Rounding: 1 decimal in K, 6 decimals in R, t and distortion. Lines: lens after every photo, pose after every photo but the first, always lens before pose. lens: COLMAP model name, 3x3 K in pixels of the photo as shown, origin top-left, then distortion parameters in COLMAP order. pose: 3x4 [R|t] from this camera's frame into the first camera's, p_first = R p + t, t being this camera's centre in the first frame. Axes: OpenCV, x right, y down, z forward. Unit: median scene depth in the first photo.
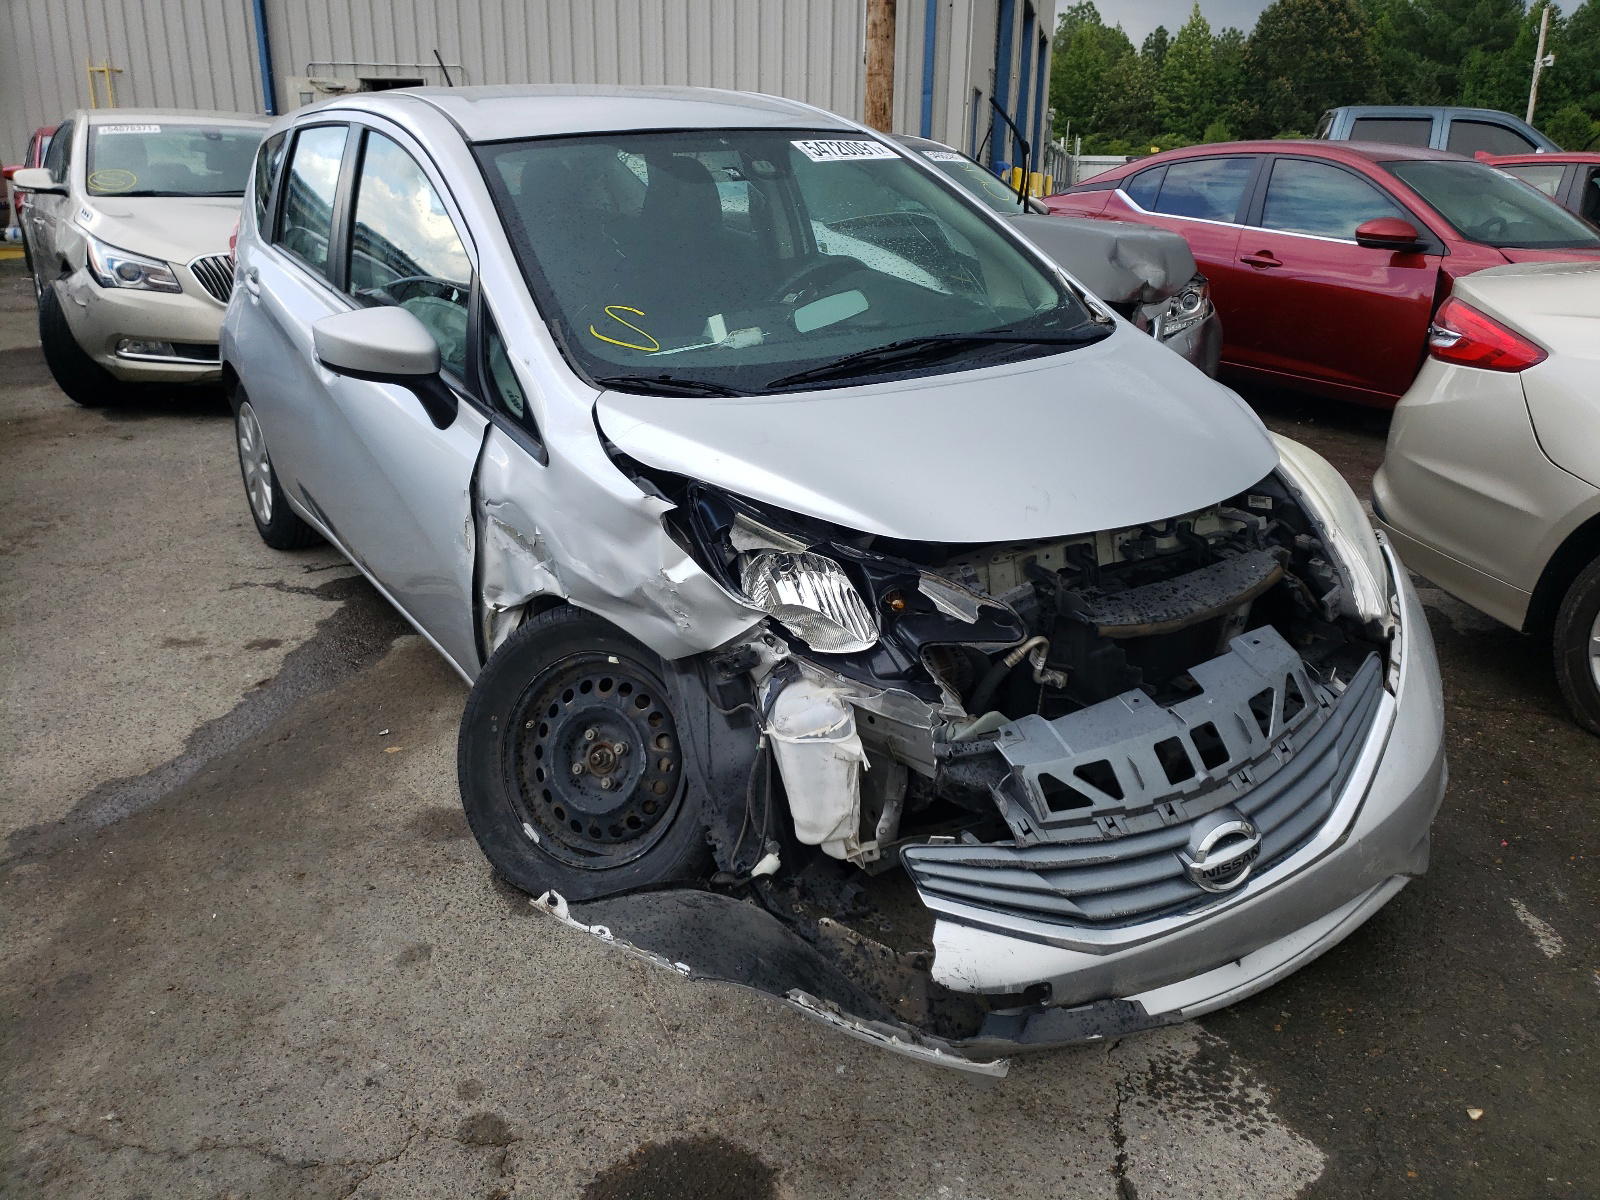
lens RADIAL K [[1228.4, 0, 800.8], [0, 1228.4, 607.1], [0, 0, 1]] dist [-0.011571, -0.002971]
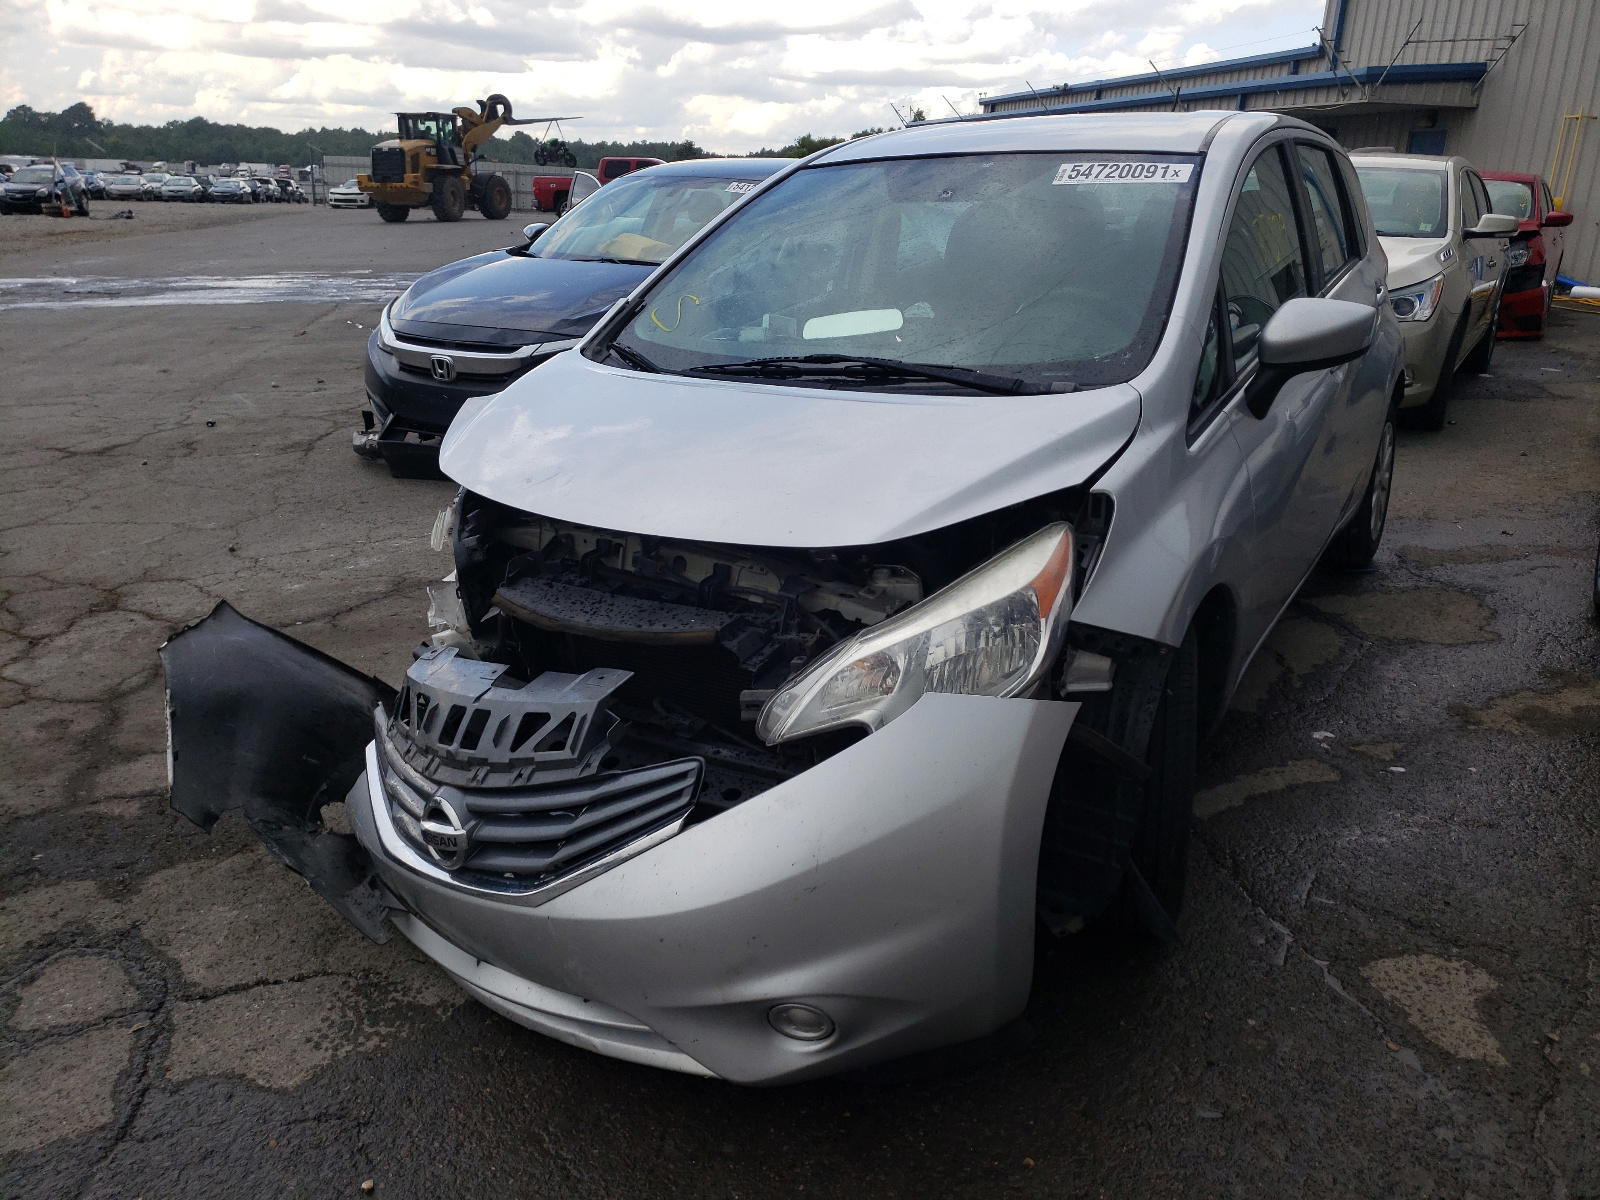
lens RADIAL K [[1233.7, 0, 802.9], [0, 1233.7, 599.7], [0, 0, 1]] dist [0.015871, 0.005654]
pose [[0.443335, 0.301018, -0.844300, 1.268796], [-0.328535, 0.930944, 0.159399, -0.238812], [0.833978, 0.206715, 0.511615, 0.657888]]
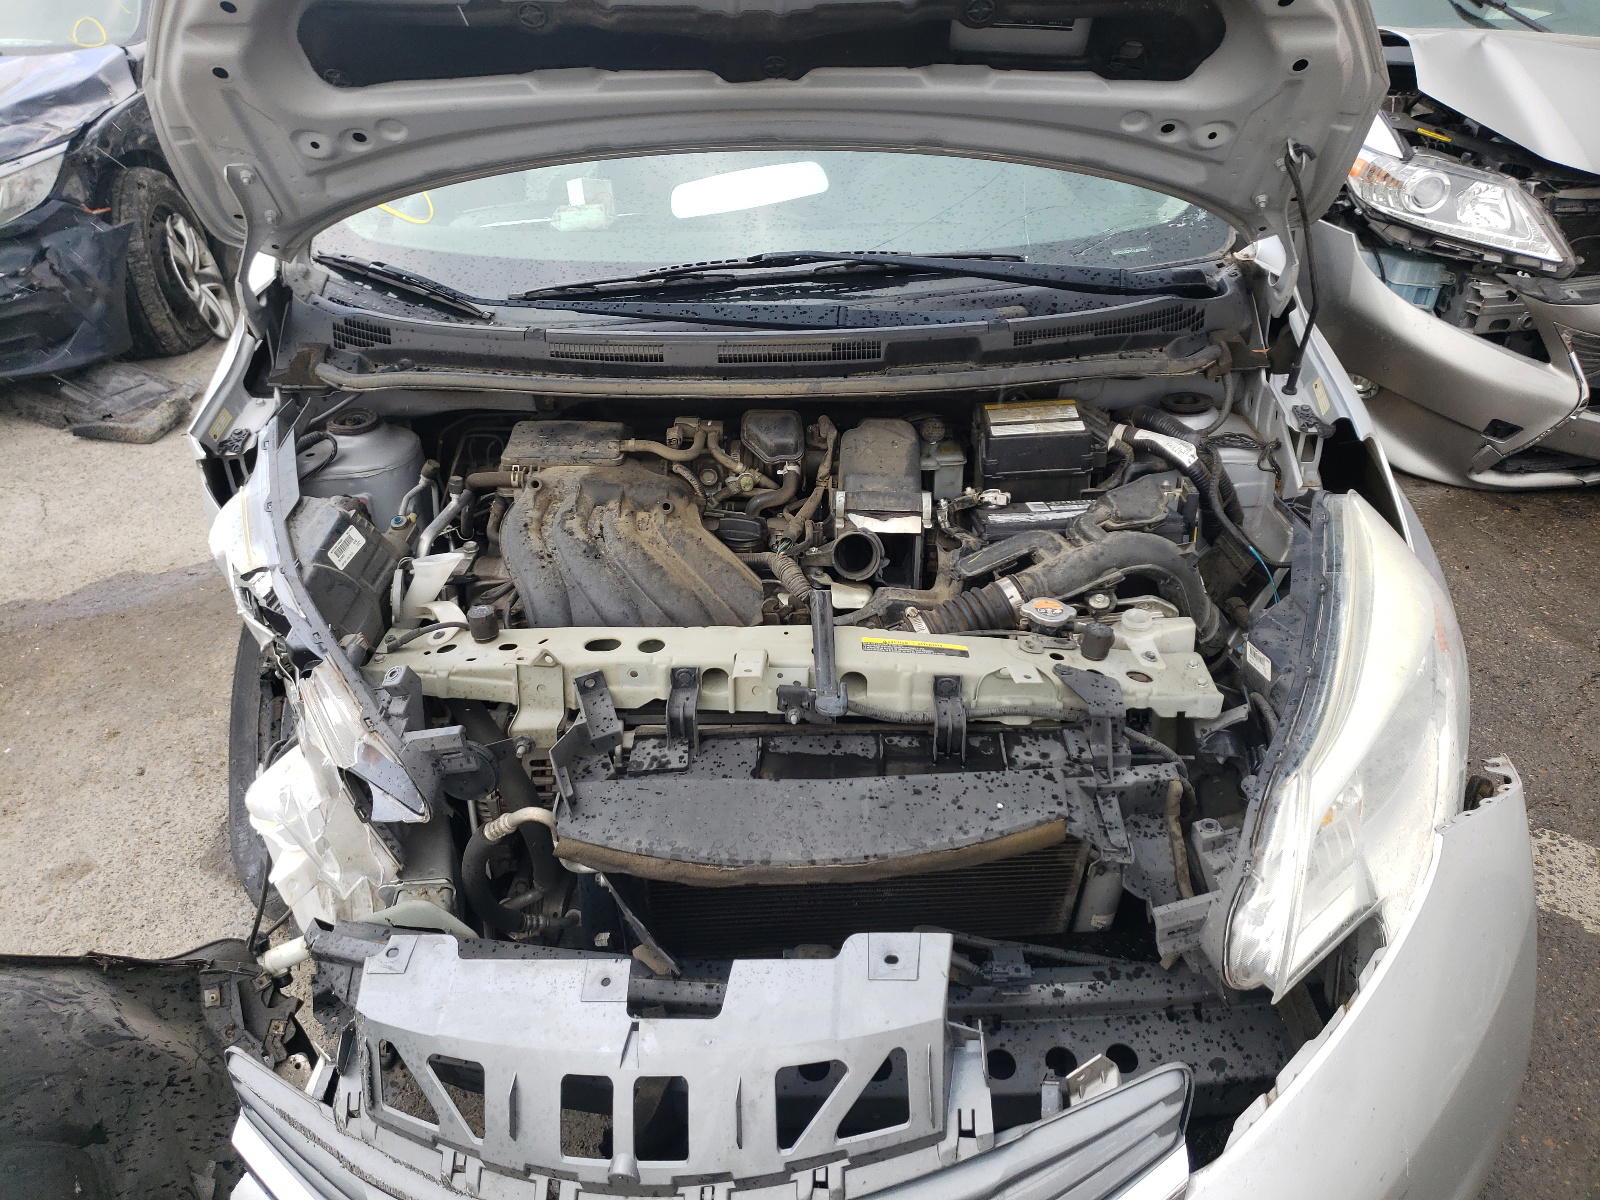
lens RADIAL K [[1228.4, 0, 799.2], [0, 1228.4, 592.6], [0, 0, 1]] dist [-0.011571, -0.002971]
pose [[0.848072, 0.273395, -0.453904, 0.551773], [-0.209305, 0.959796, 0.187039, -0.216828], [0.486791, -0.063618, 0.871199, 0.560615]]
